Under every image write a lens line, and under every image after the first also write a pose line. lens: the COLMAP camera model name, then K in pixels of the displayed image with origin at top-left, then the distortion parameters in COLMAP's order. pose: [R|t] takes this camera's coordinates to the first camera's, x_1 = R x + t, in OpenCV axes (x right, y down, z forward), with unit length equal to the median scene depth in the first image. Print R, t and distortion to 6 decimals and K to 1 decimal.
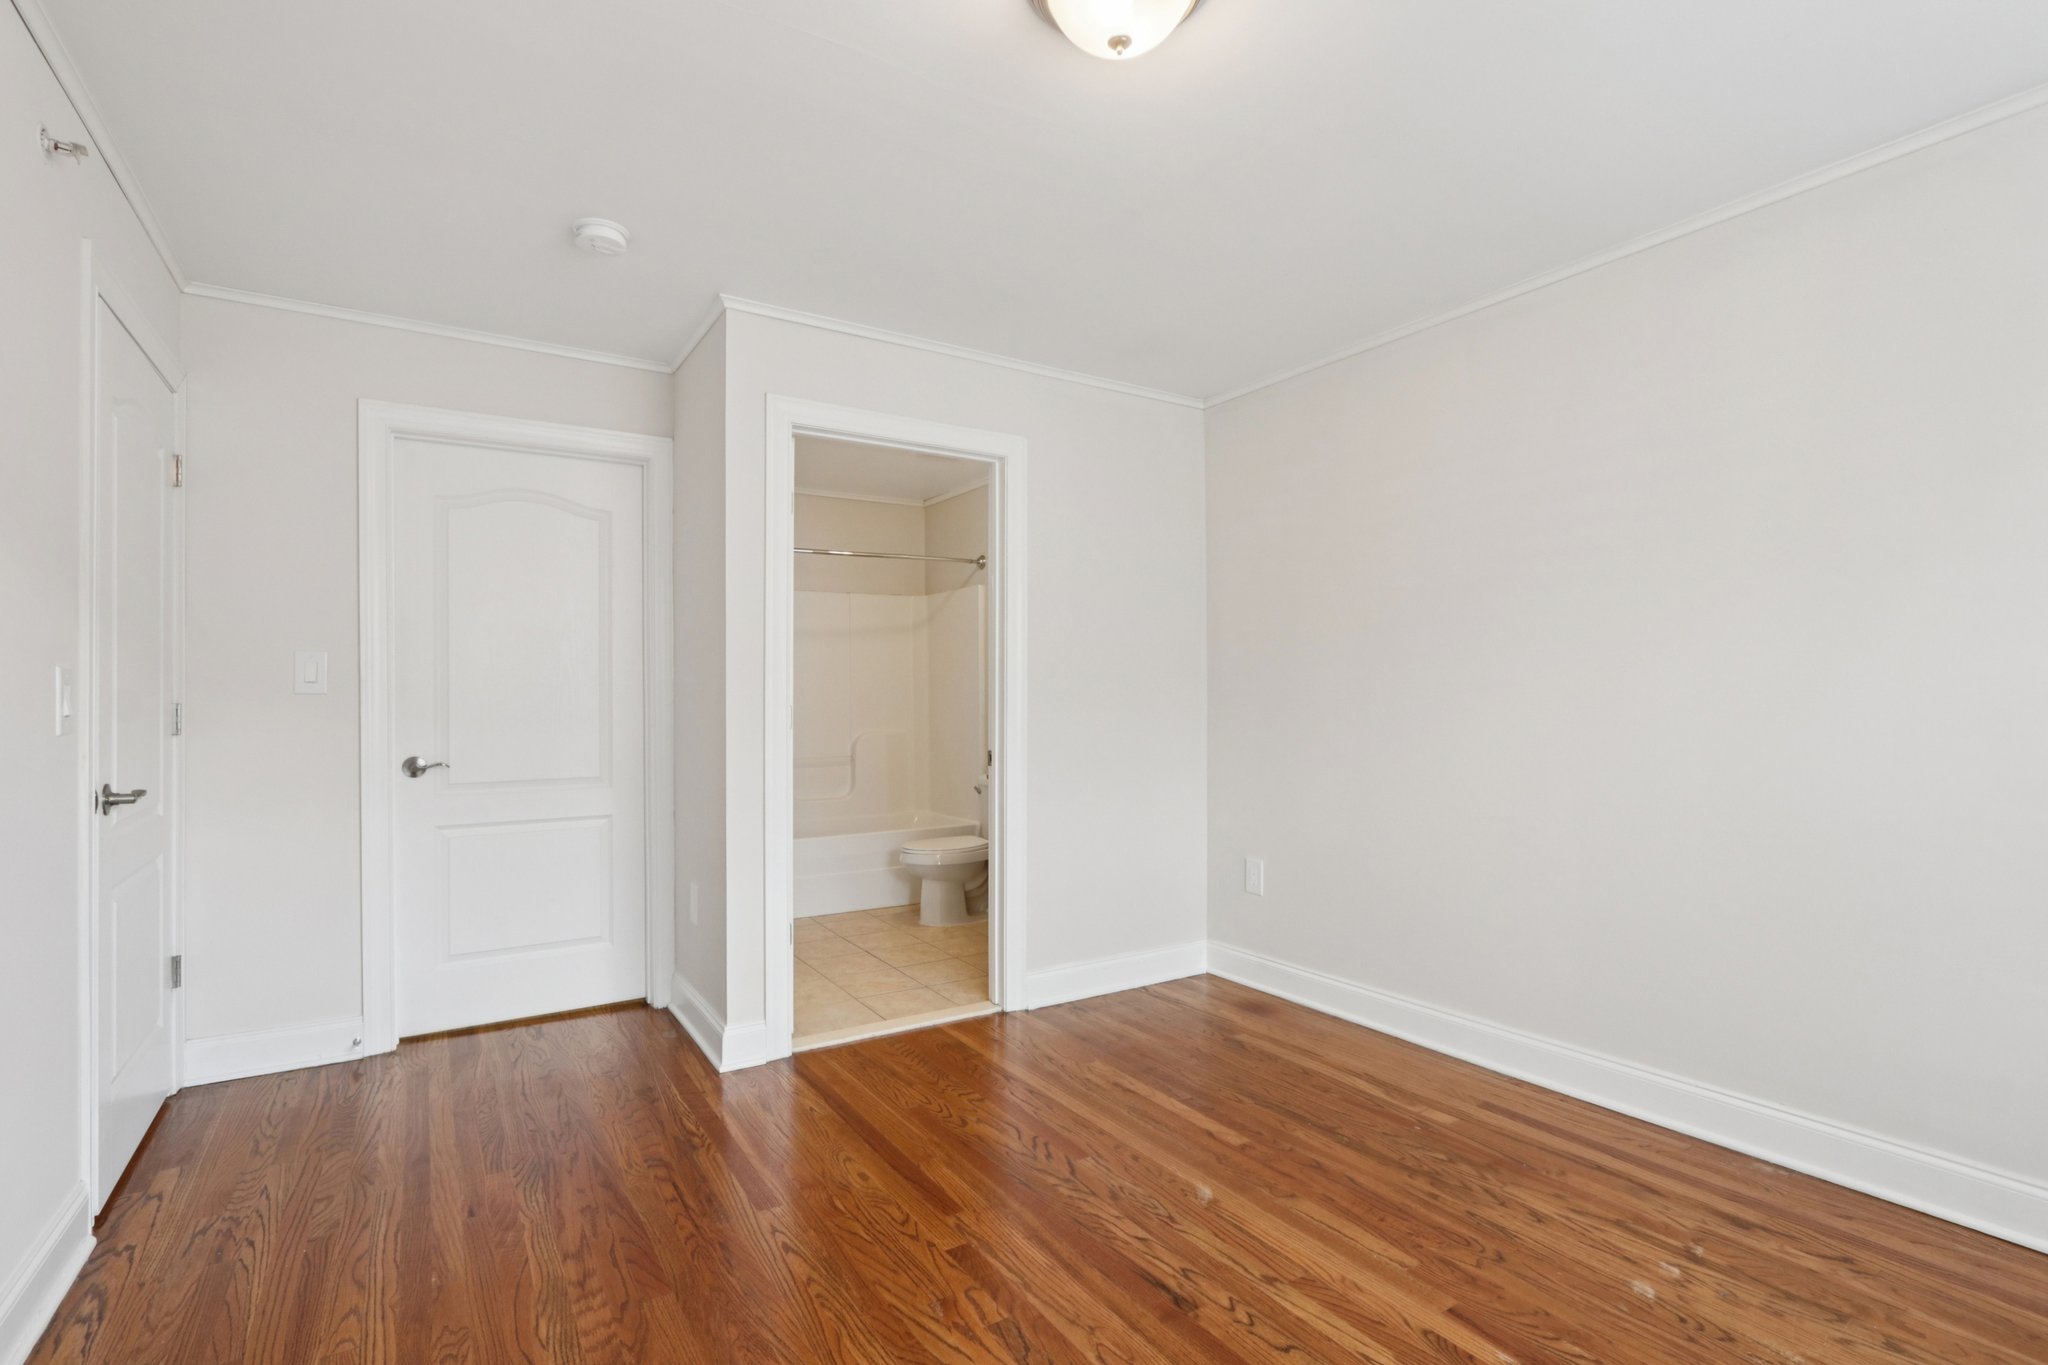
lens RADIAL K [[962.2, 0, 1018.0], [0, 962.2, 683.9], [0, 0, 1]] dist [-0.017630, 0.000230]
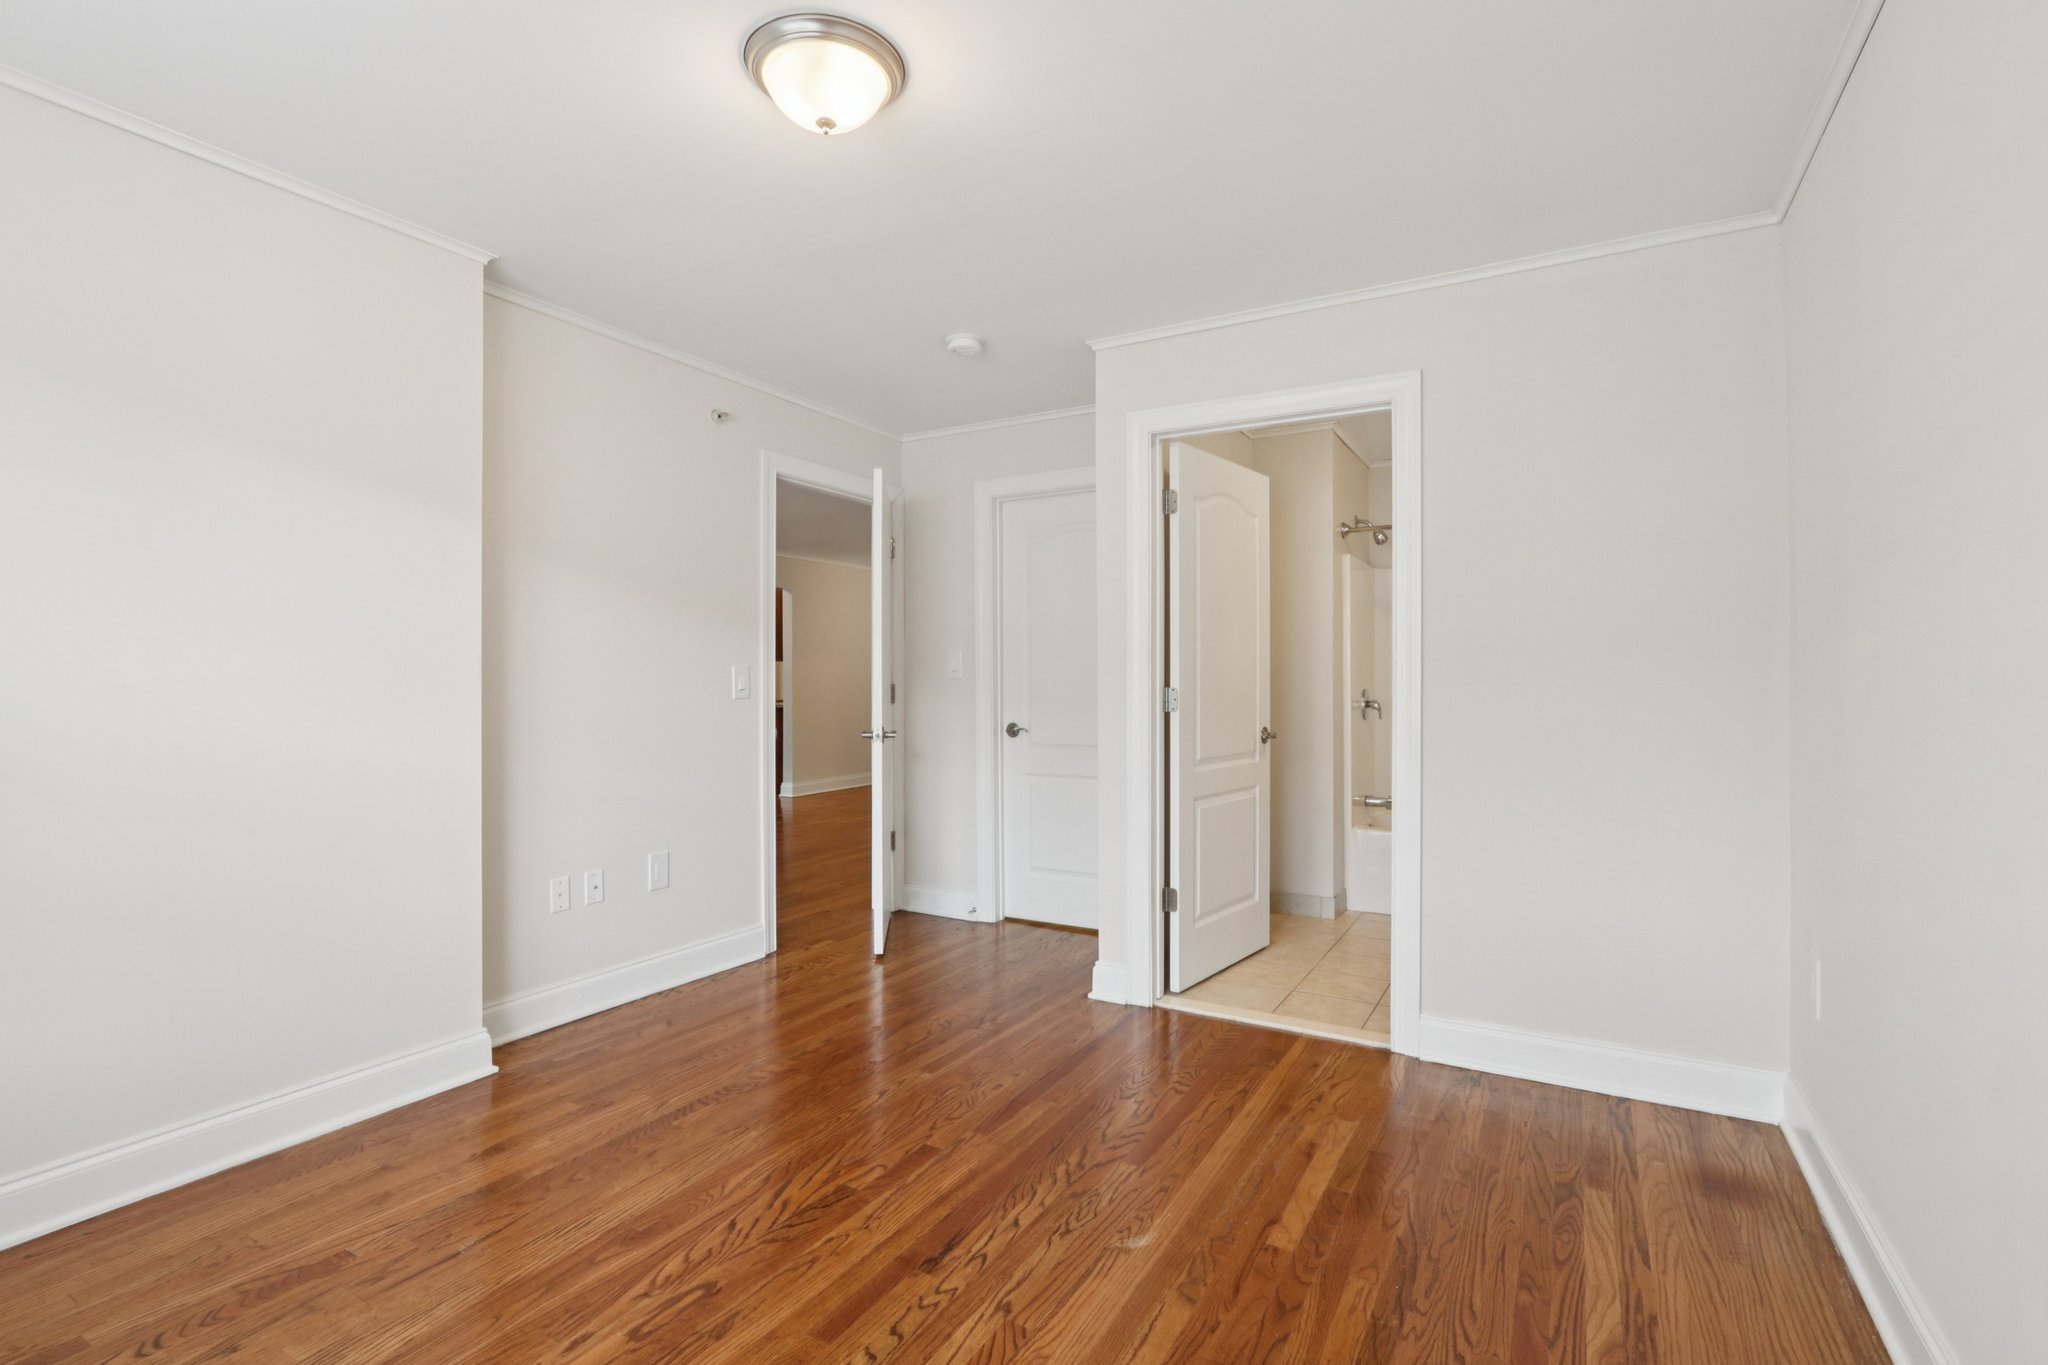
lens RADIAL K [[962.2, 0, 1018.0], [0, 962.2, 683.9], [0, 0, 1]] dist [-0.017630, 0.000230]
pose [[0.449129, 0.004003, -0.893458, 0.872754], [0.011925, 0.999874, 0.010474, 0.001722], [0.893387, -0.015359, 0.449025, 0.473750]]
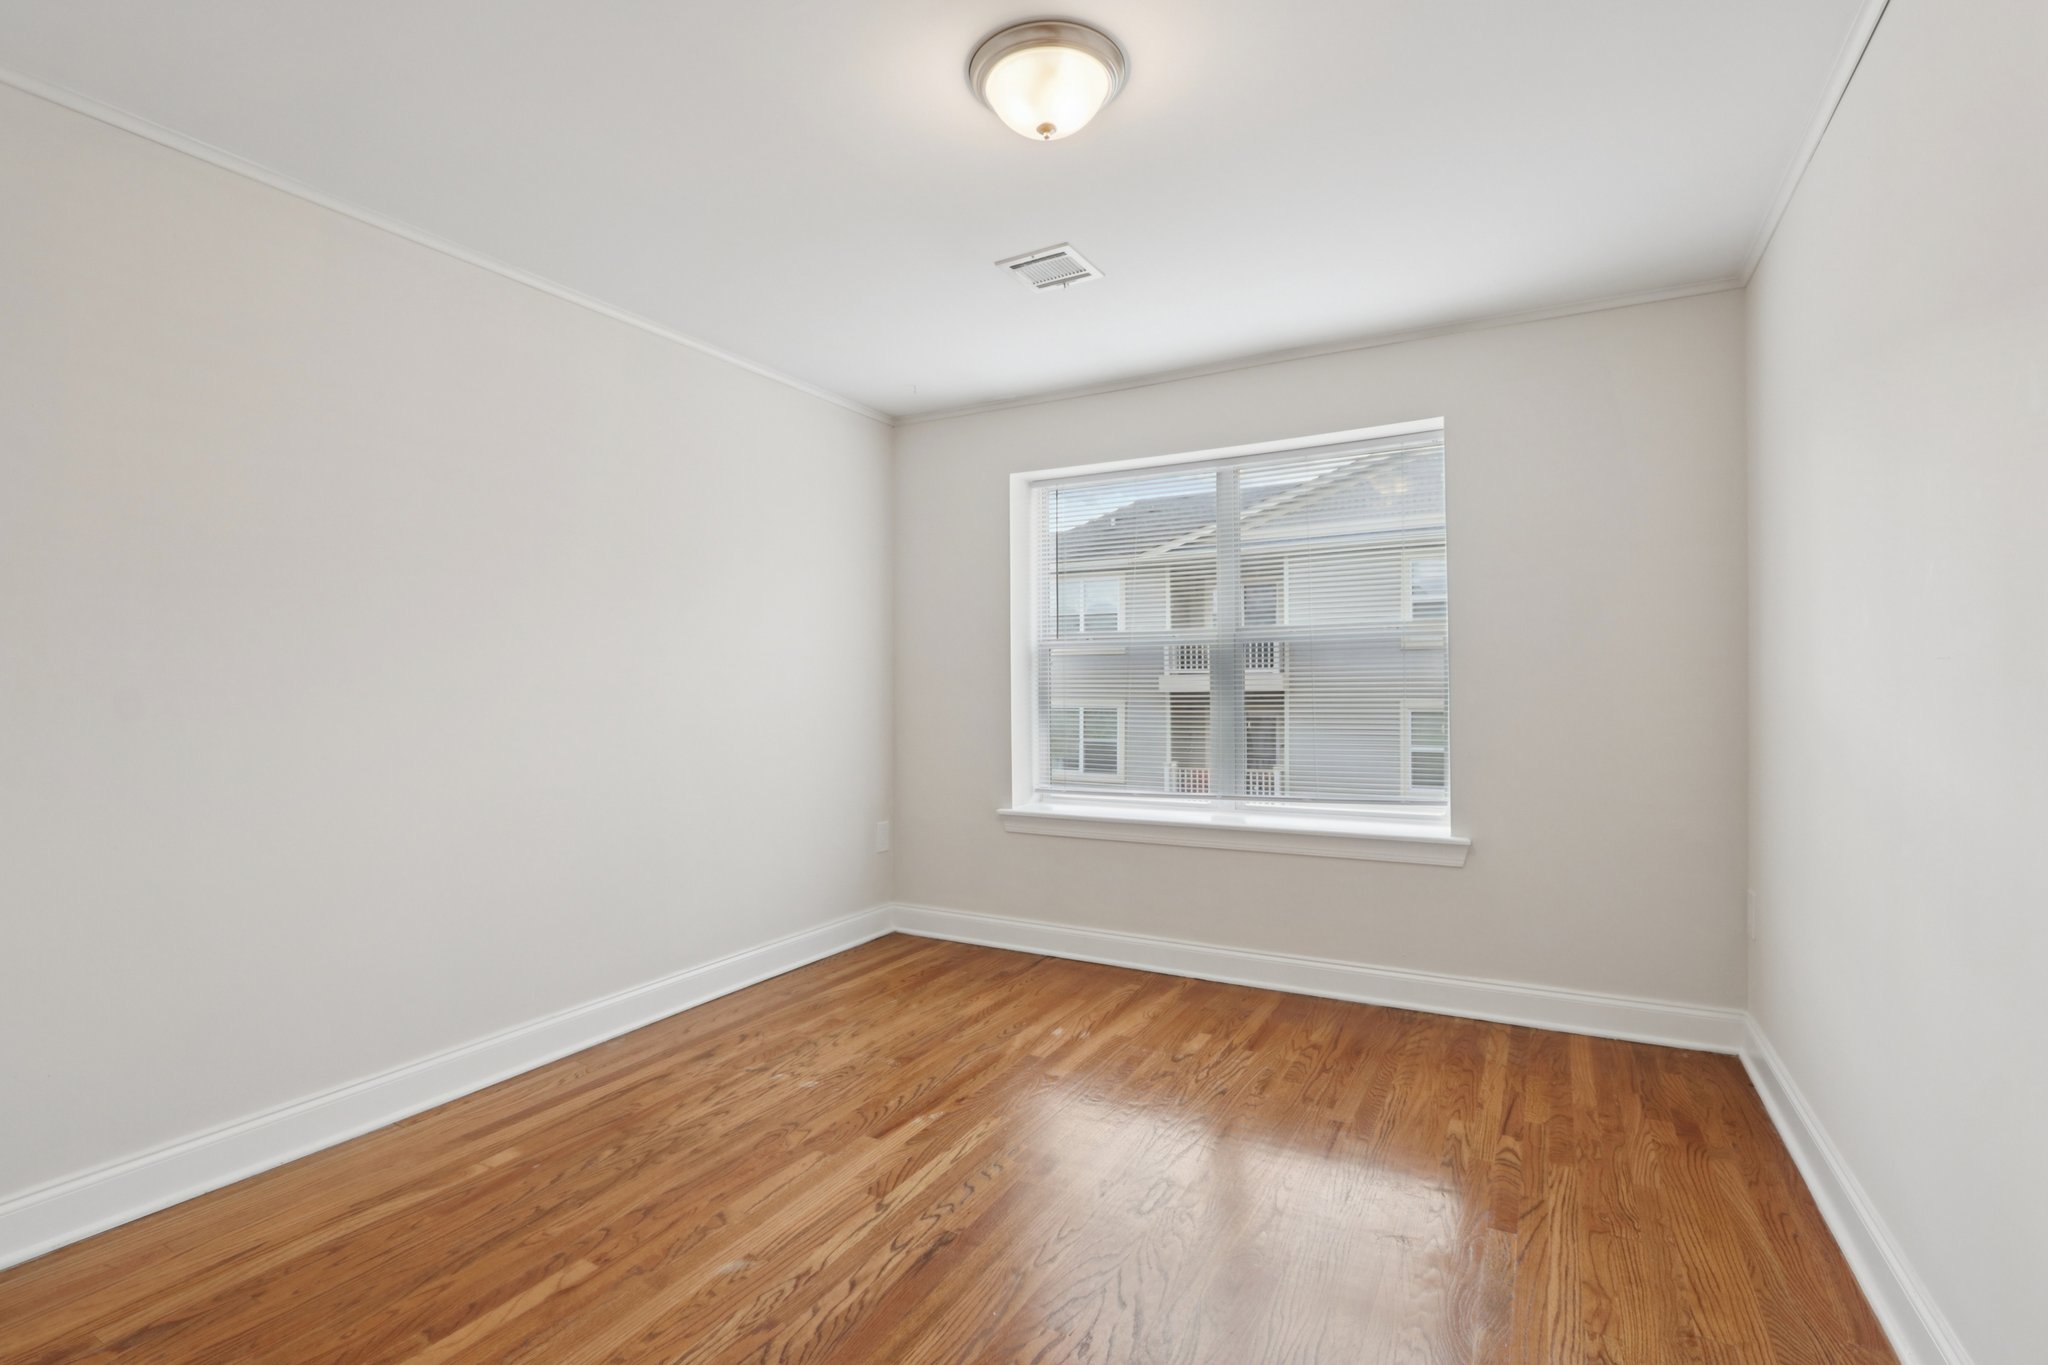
lens RADIAL K [[932.4, 0, 1024.0], [0, 932.4, 682.5], [0, 0, 1]] dist [-0.014197, 0.000059]
pose [[-0.471712, 0.006706, 0.881727, -0.617083], [-0.004639, 0.999938, -0.010087, 0.014520], [-0.881741, -0.008849, -0.471652, 1.084050]]
